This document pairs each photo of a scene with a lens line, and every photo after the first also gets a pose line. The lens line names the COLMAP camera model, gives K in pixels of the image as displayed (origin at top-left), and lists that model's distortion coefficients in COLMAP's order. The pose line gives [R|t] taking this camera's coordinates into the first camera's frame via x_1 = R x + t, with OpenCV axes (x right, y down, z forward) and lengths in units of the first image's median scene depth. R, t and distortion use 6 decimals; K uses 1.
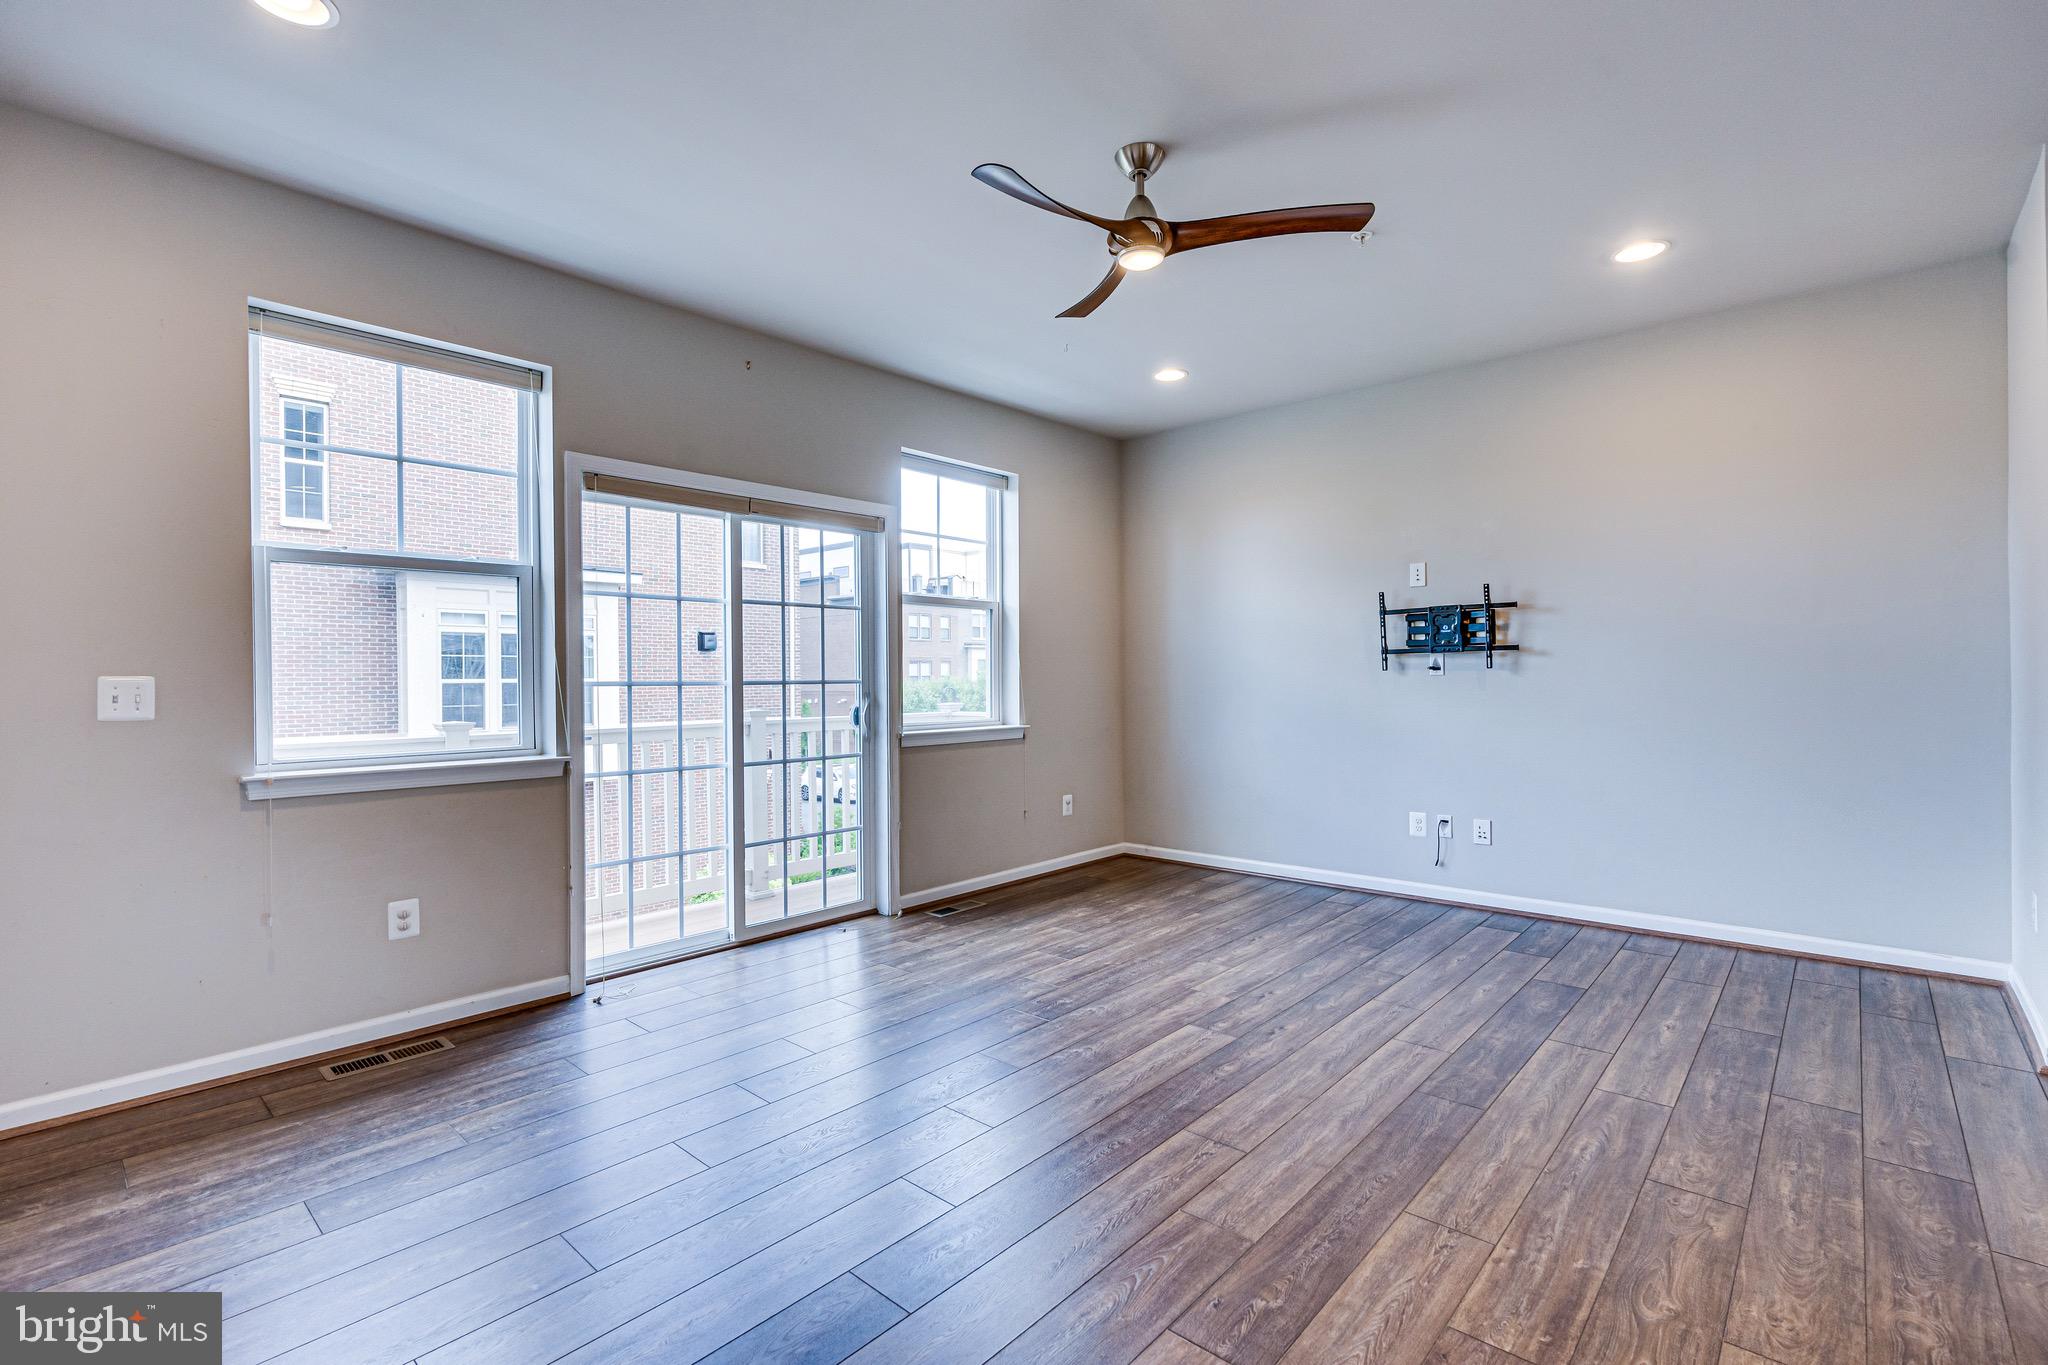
lens RADIAL K [[917.2, 0, 1029.4], [0, 917.2, 688.6], [0, 0, 1]] dist [-0.003298, 0.000021]
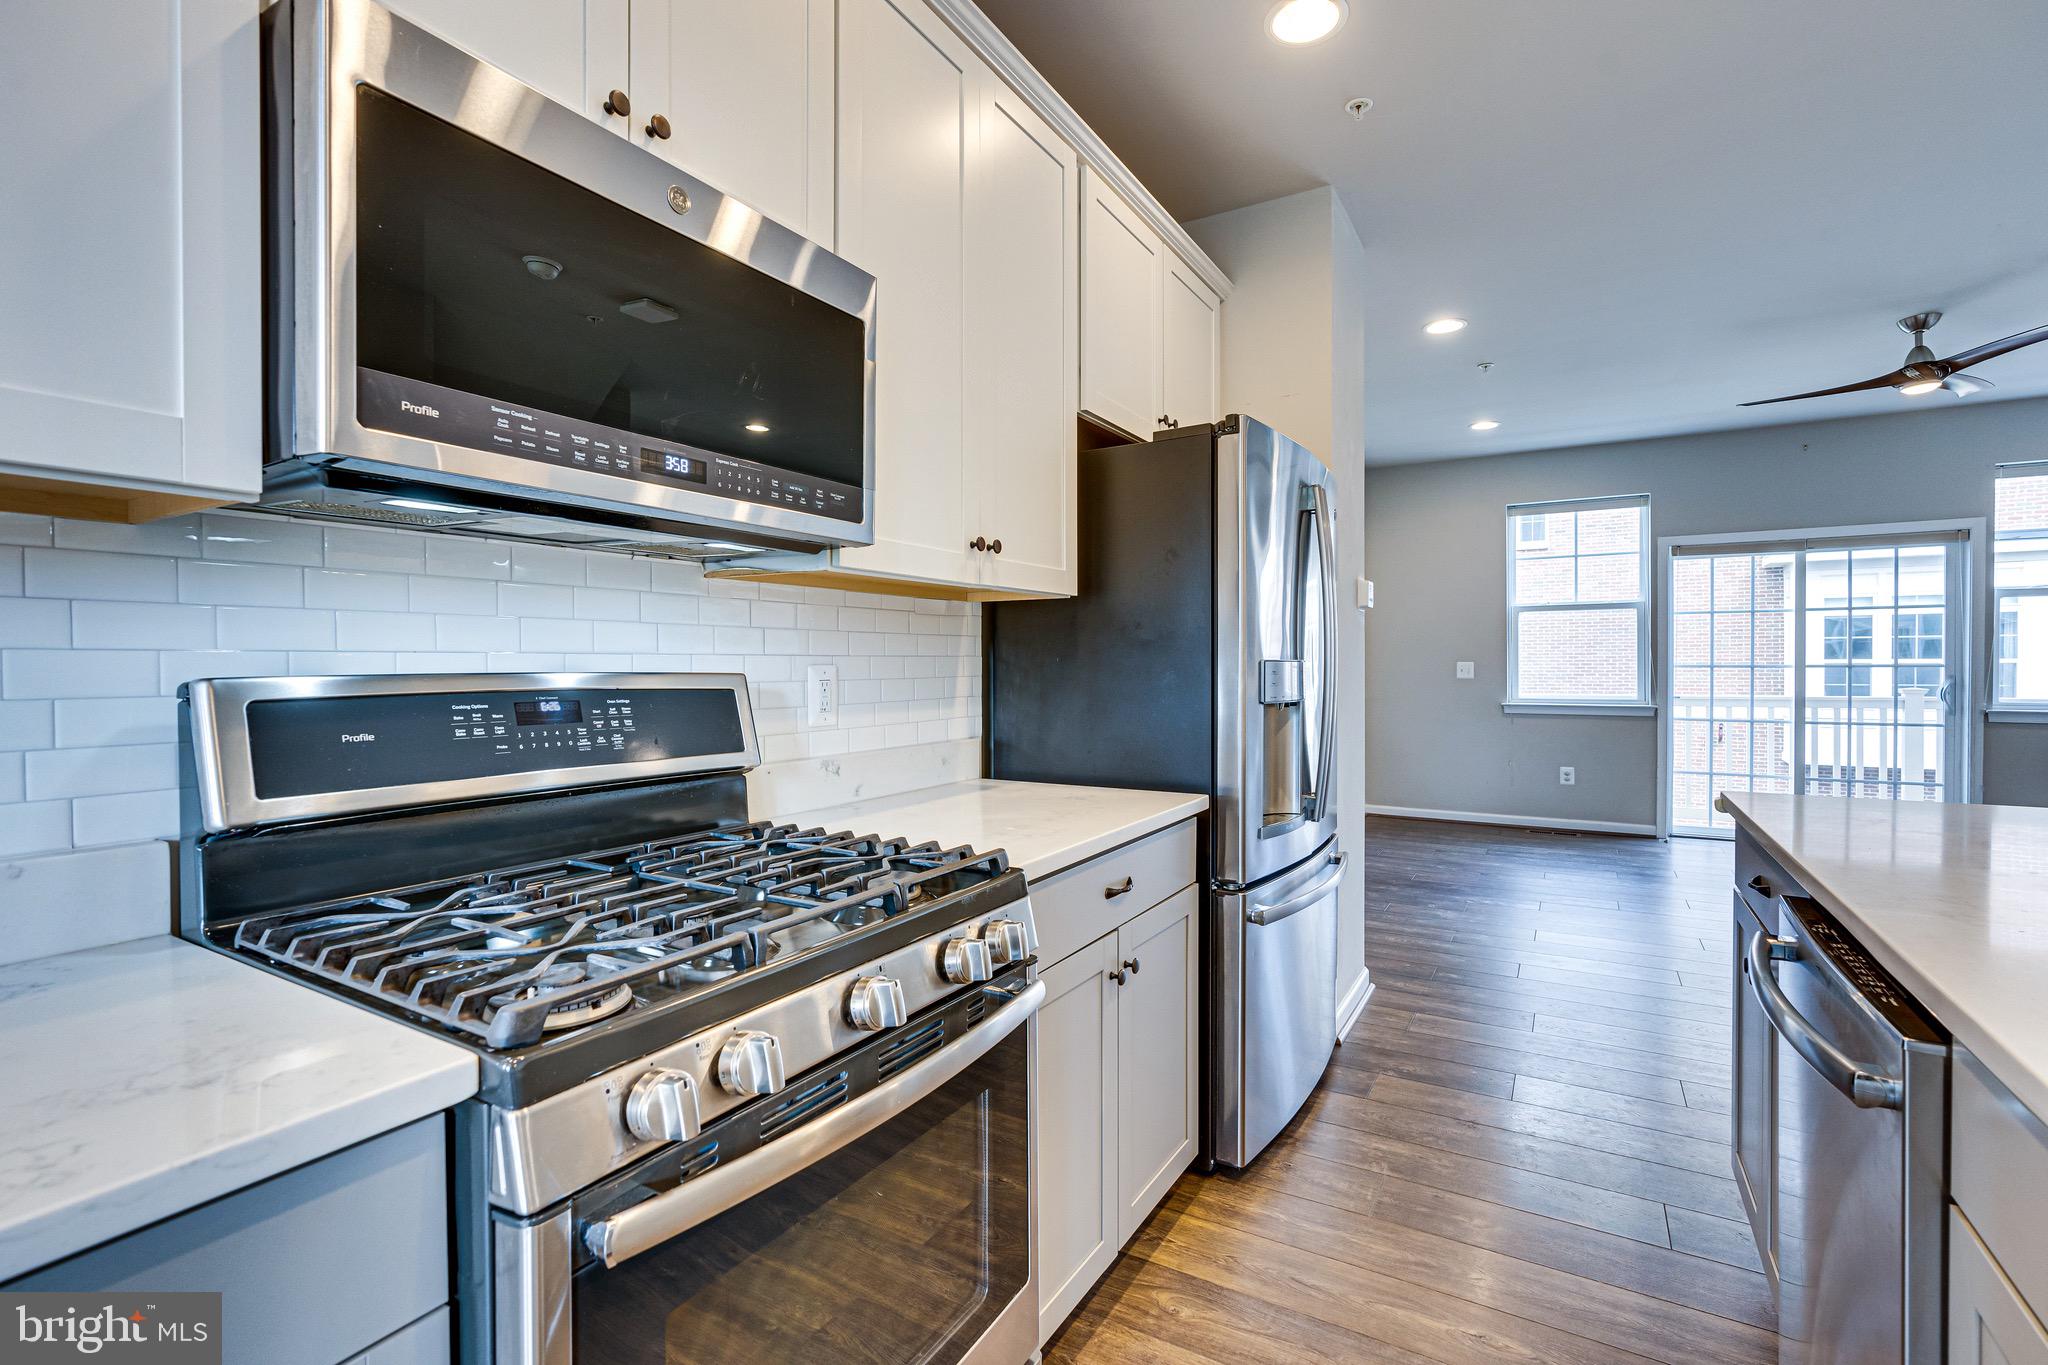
lens RADIAL K [[906.7, 0, 1007.5], [0, 906.7, 678.3], [0, 0, 1]] dist [-0.003876, -0.007172]
pose [[0.170259, 0.020551, -0.985185, 0.983616], [-0.006024, 0.999786, 0.019814, -0.007658], [0.985381, 0.002561, 0.170347, -0.543858]]
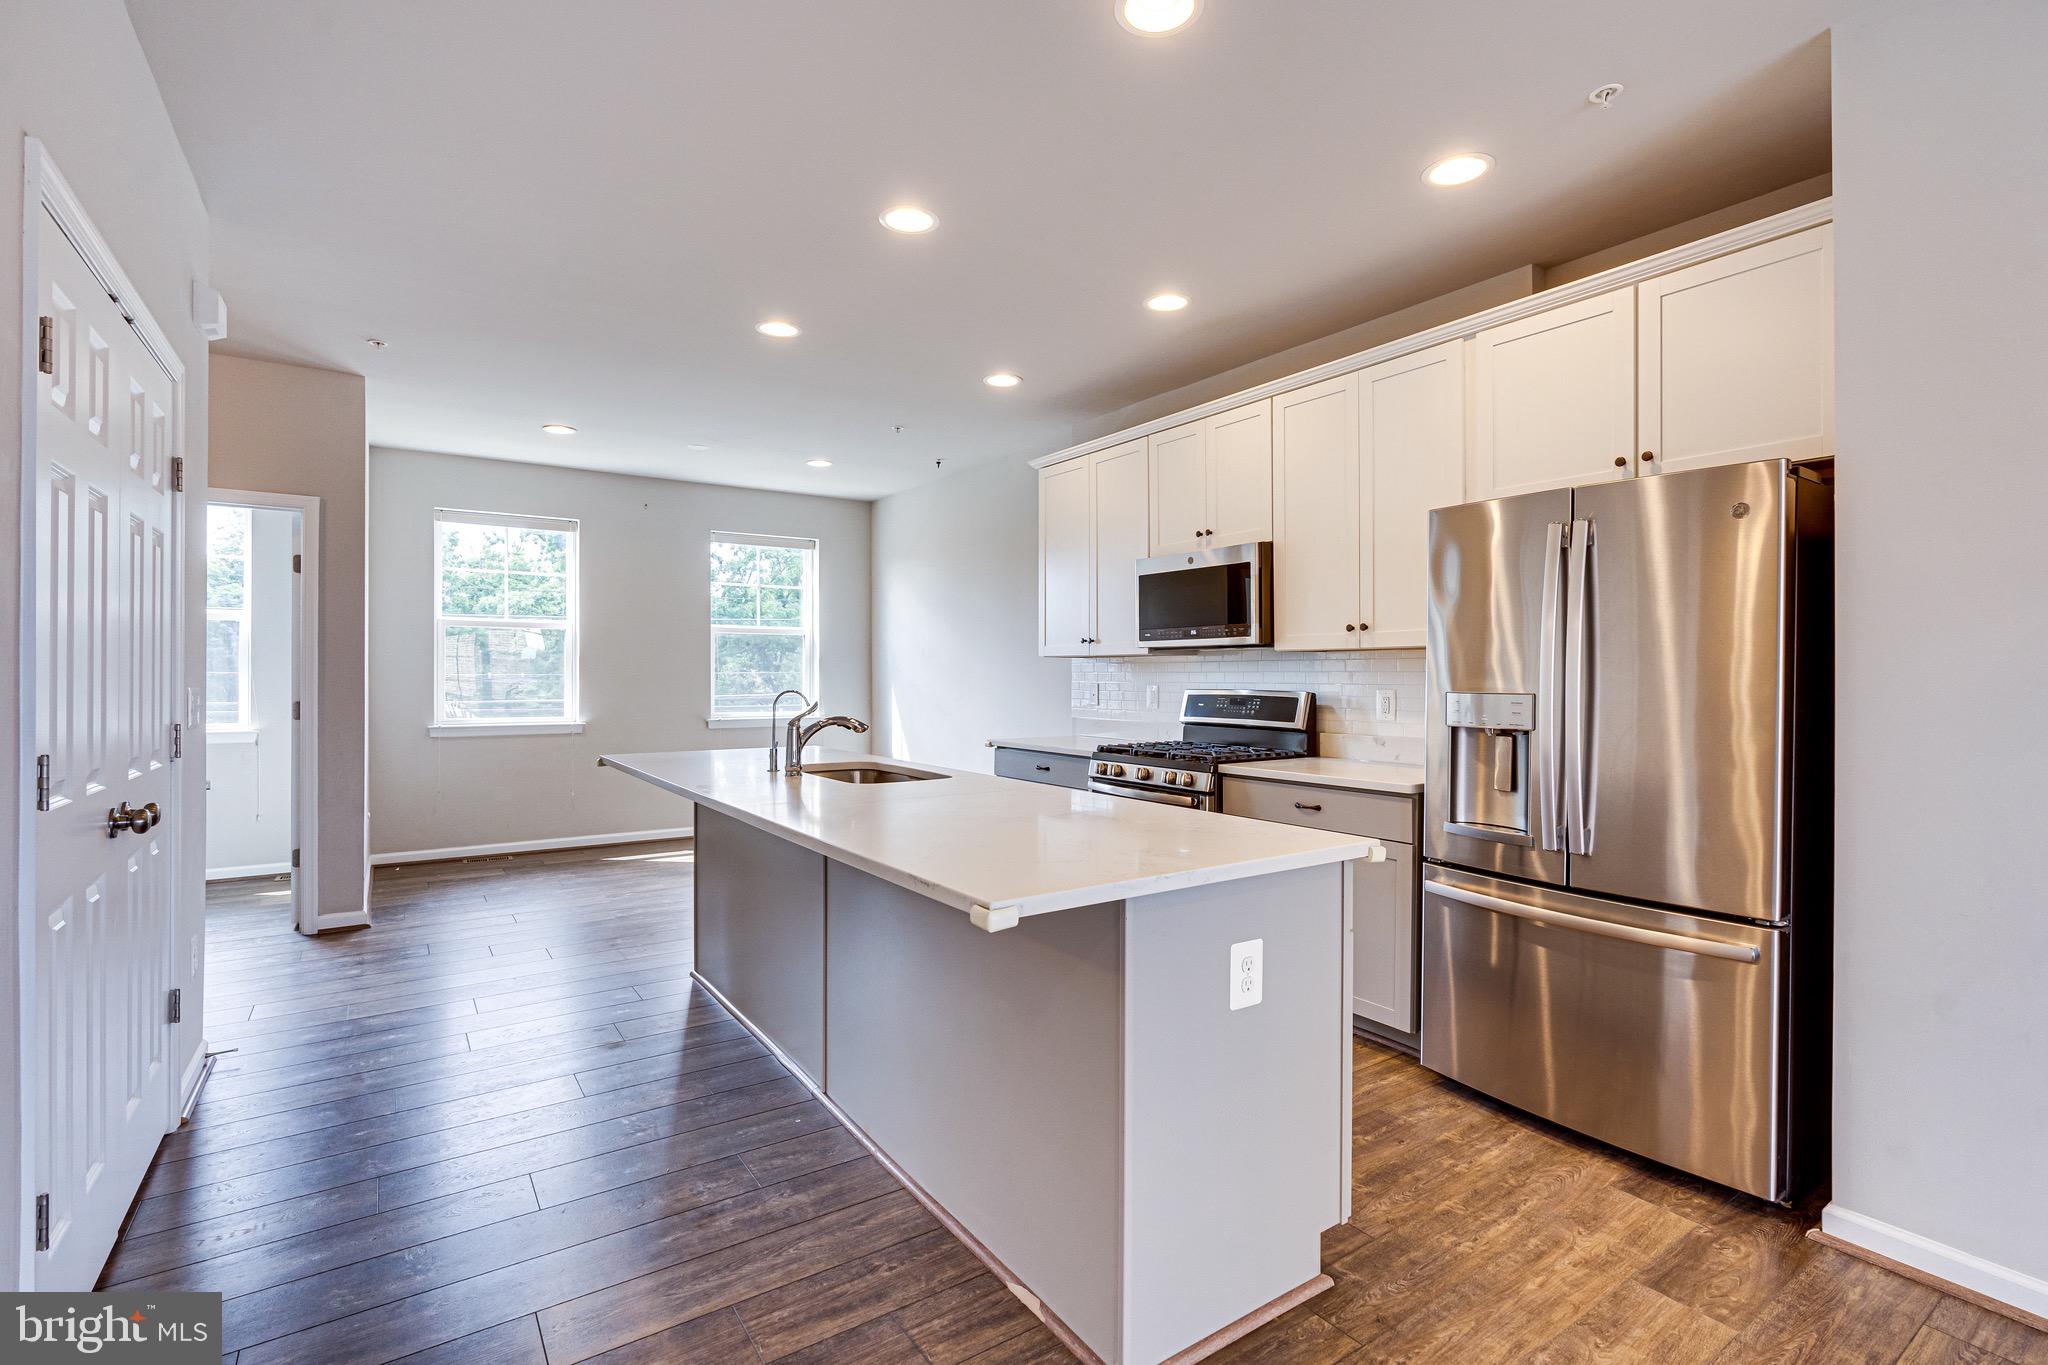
lens RADIAL K [[920.3, 0, 1015.1], [0, 920.3, 682.0], [0, 0, 1]] dist [-0.004520, 0.000559]
pose [[-0.969637, 0.004807, 0.244501, 0.593897], [0.009013, 0.999830, 0.016087, -0.032479], [-0.244382, 0.017803, -0.969516, 0.542956]]
